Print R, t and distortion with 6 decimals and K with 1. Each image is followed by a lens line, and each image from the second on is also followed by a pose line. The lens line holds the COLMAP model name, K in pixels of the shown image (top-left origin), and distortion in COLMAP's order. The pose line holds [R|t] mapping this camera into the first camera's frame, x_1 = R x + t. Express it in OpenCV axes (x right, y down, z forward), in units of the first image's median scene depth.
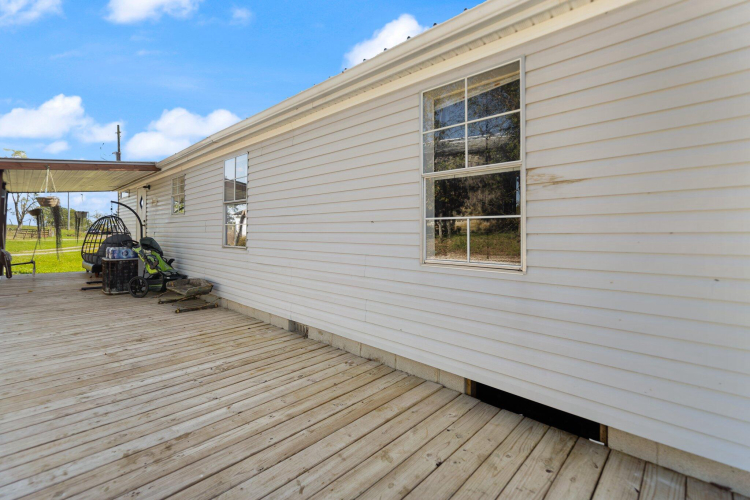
lens RADIAL K [[334.9, 0, 372.8], [0, 334.9, 247.4], [0, 0, 1]] dist [-0.000453, -0.000069]
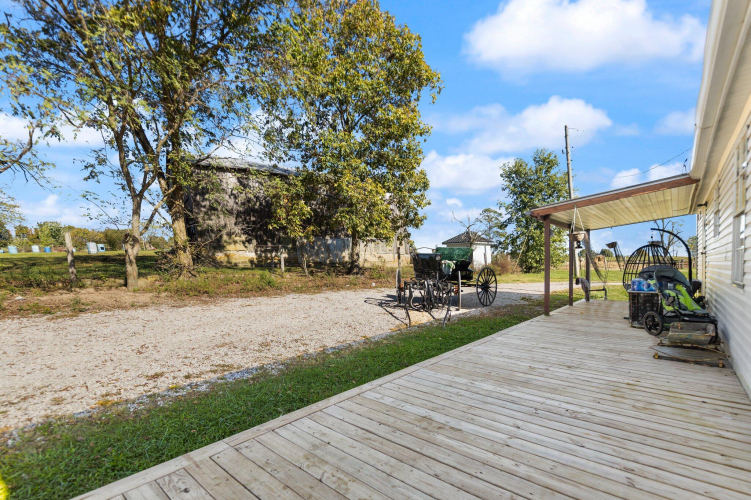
lens RADIAL K [[335.3, 0, 369.3], [0, 335.3, 250.3], [0, 0, 1]] dist [-0.000453, -0.000069]
pose [[0.069602, -0.044778, -0.996569, 0.467694], [-0.036704, 0.998201, -0.047415, -0.028089], [0.996899, 0.039879, 0.067834, 0.366408]]
